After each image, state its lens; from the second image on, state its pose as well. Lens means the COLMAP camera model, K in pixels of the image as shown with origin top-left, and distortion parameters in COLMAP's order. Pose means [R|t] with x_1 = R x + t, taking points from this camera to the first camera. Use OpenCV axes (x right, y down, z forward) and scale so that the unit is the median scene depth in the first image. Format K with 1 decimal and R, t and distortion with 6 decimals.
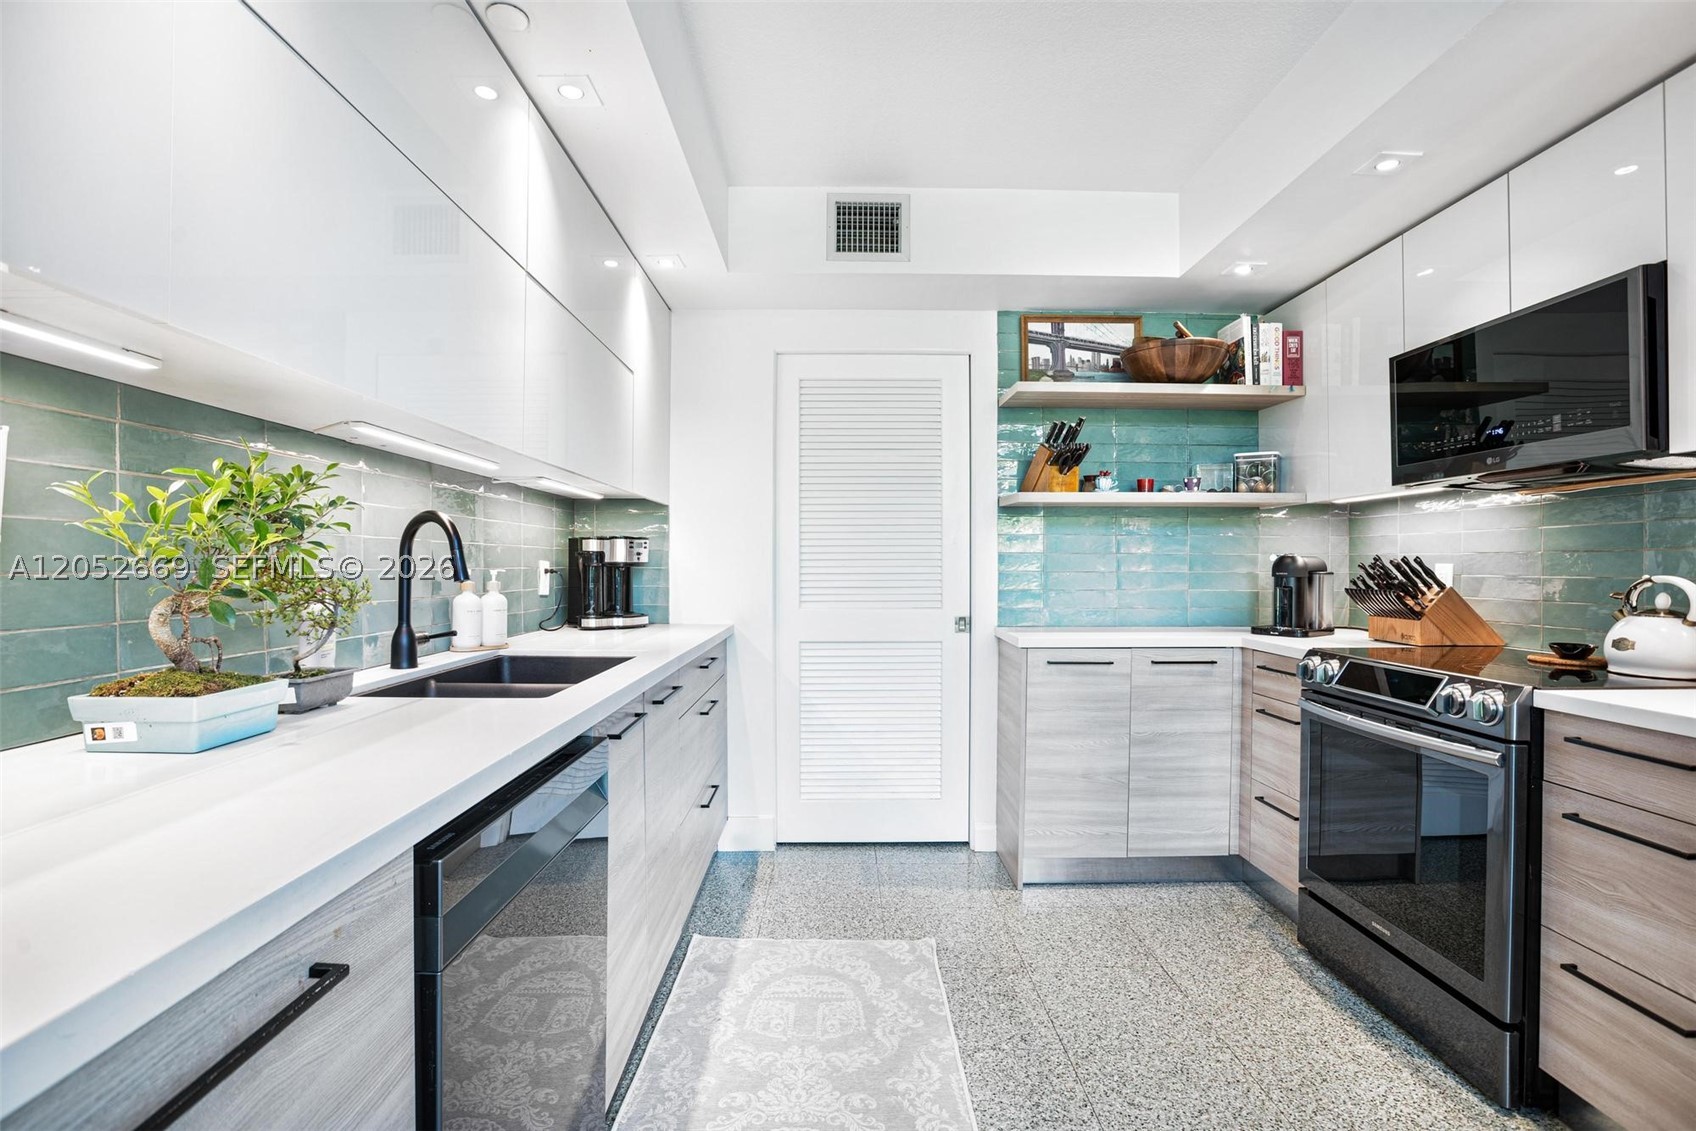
lens RADIAL K [[780.9, 0, 851.9], [0, 780.9, 563.9], [0, 0, 1]] dist [-0.026329, 0.001882]
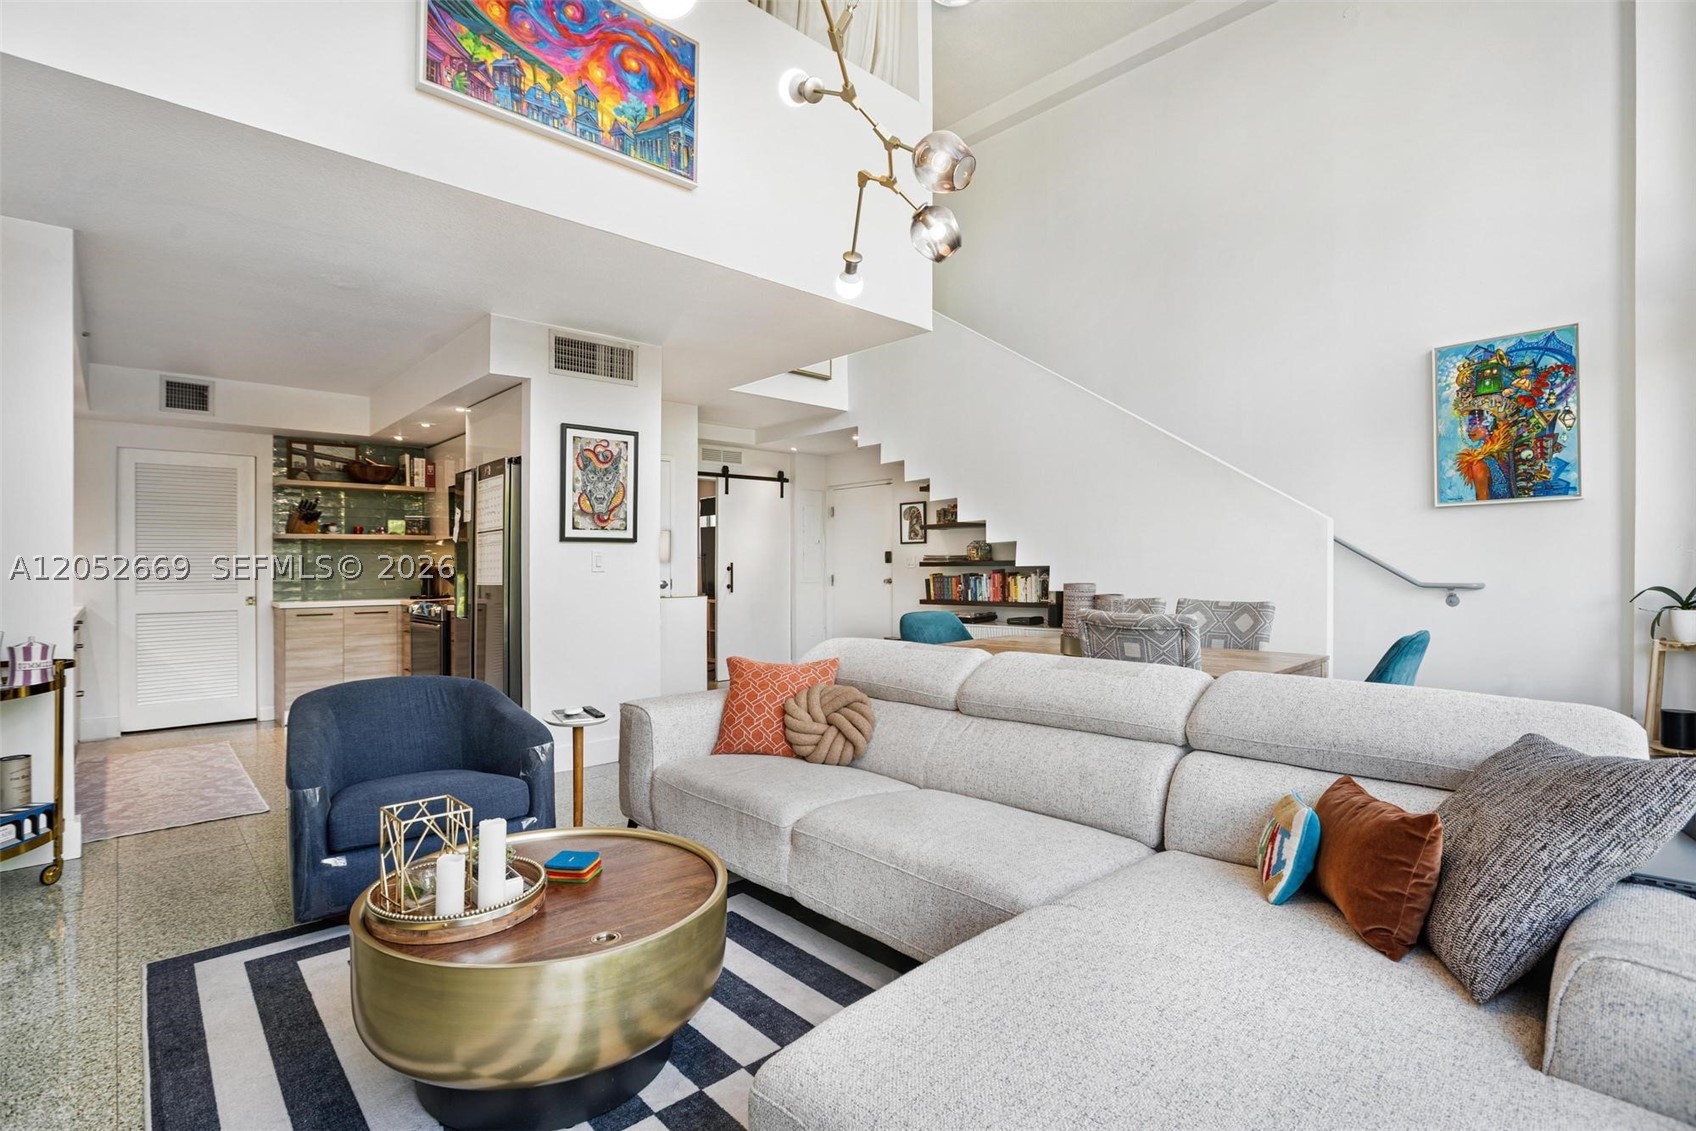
lens RADIAL K [[780.9, 0, 846.9], [0, 780.9, 561.0], [0, 0, 1]] dist [-0.026329, 0.001882]
pose [[0.735387, -0.005729, 0.677623, -0.062474], [0.007228, 0.999974, 0.000610, -0.009963], [-0.677609, 0.004449, 0.735409, -1.442442]]
